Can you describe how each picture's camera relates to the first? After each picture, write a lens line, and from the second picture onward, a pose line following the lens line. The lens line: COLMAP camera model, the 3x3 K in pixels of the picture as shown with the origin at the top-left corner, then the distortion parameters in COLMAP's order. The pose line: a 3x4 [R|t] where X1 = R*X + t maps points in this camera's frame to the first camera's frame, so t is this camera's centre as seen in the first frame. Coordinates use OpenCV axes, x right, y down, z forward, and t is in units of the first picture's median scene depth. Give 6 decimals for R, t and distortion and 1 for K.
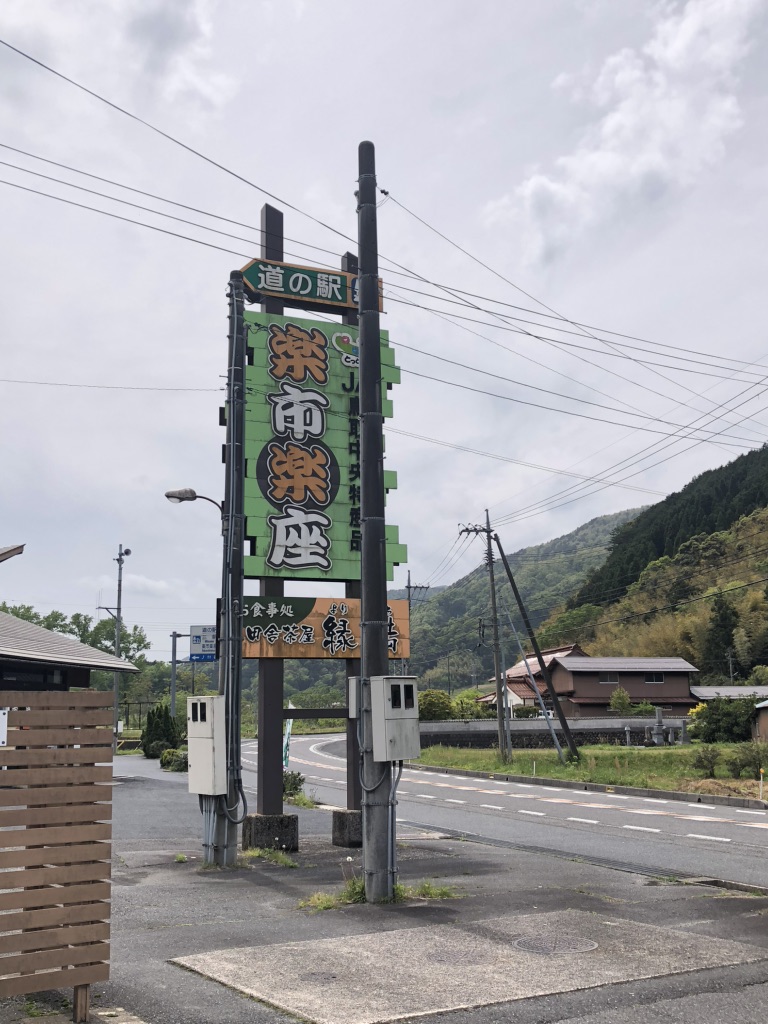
lens RADIAL K [[1077.0, 0, 384.0], [0, 1077.0, 507.4], [0, 0, 1]] dist [0.161386, -0.272600]
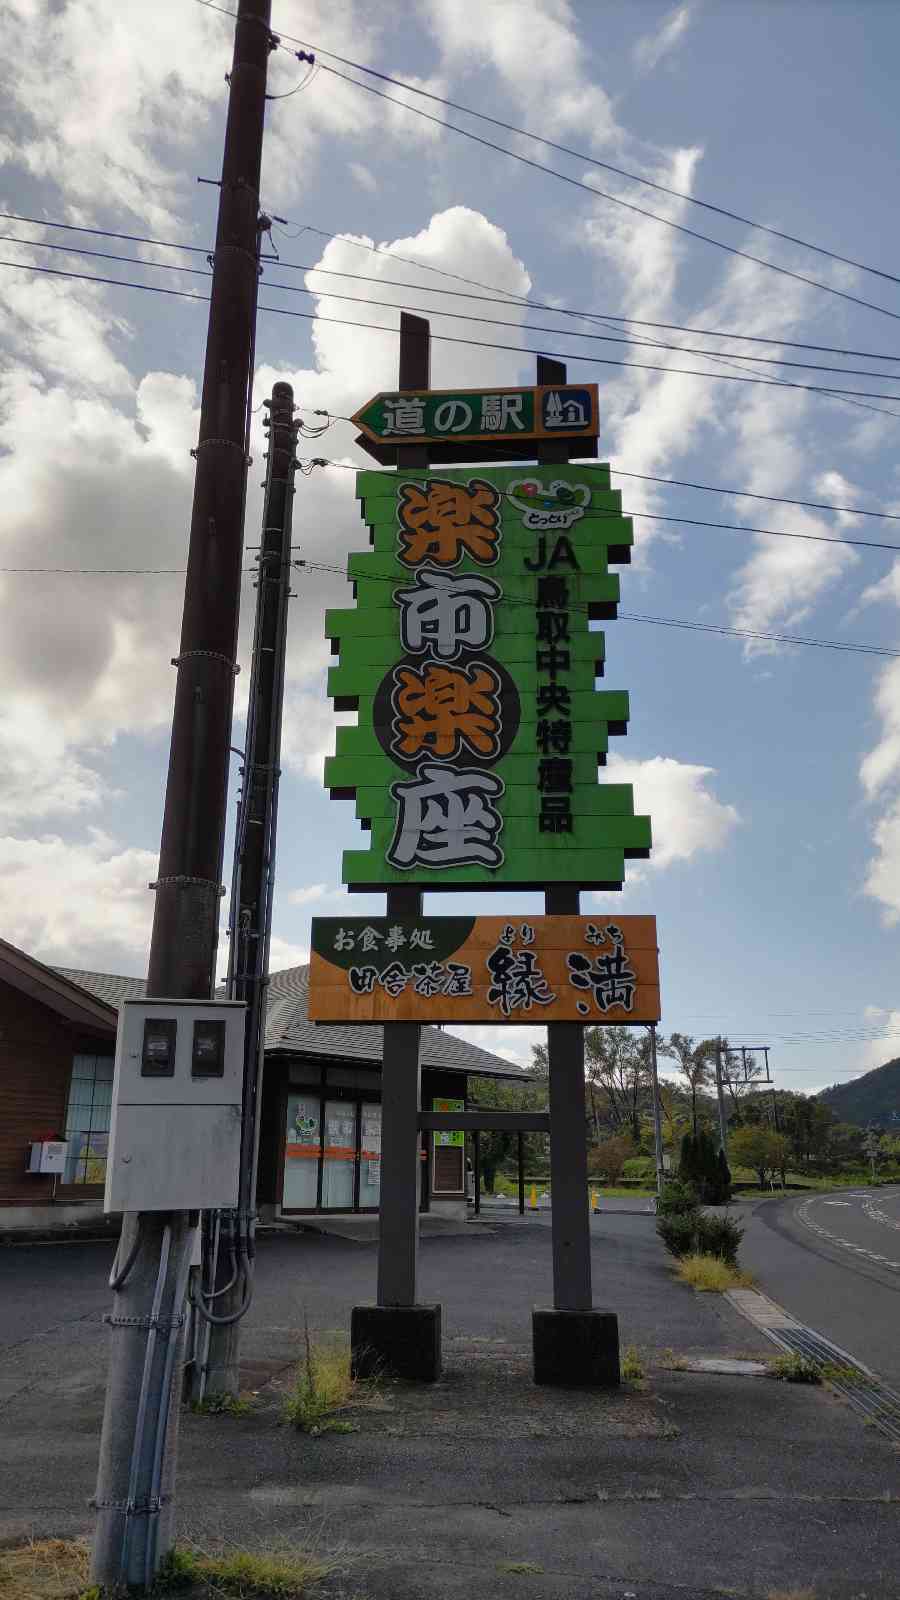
lens RADIAL K [[1185.4, 0, 450.0], [0, 1185.4, 800.0], [0, 0, 1]] dist [0.082025, -0.001197]
pose [[0.887533, -0.110751, -0.447235, 0.210505], [0.066144, 0.991252, -0.114208, 0.092429], [0.455971, 0.071782, 0.887095, 0.424038]]
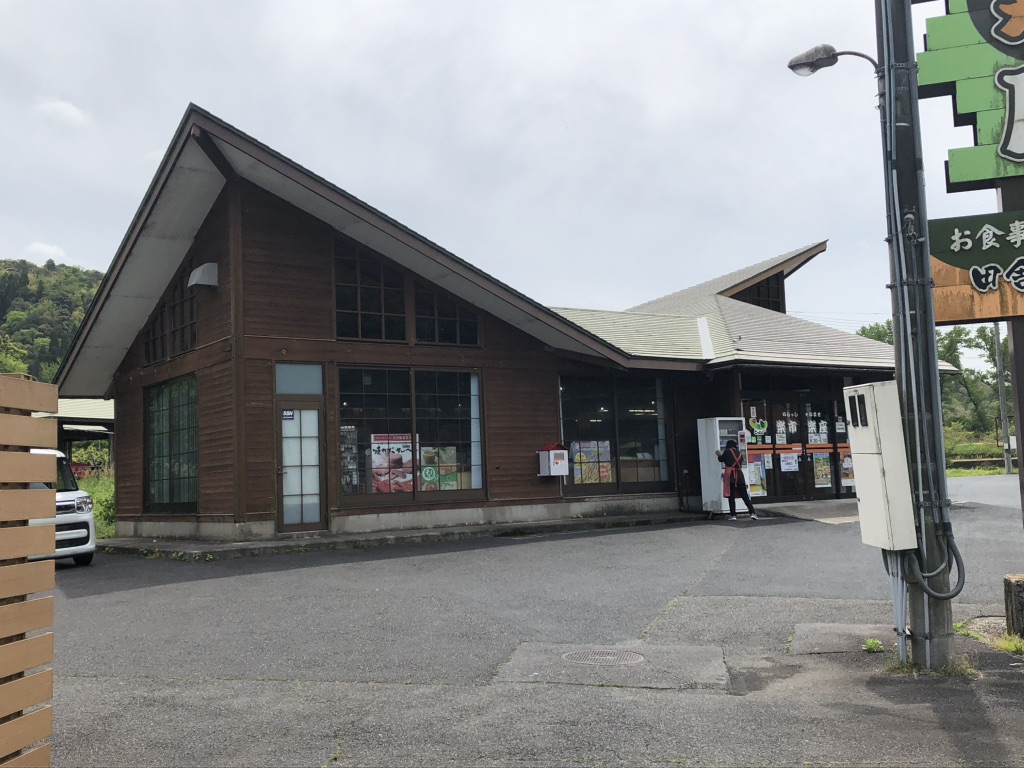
lens RADIAL K [[1077.0, 0, 533.2], [0, 1077.0, 374.4], [0, 0, 1]] dist [0.161386, -0.272600]
pose [[0.779269, -0.071733, -0.622571, 0.051507], [0.153167, 0.985100, 0.078215, 0.080547], [0.607684, -0.156308, 0.778645, 0.367566]]
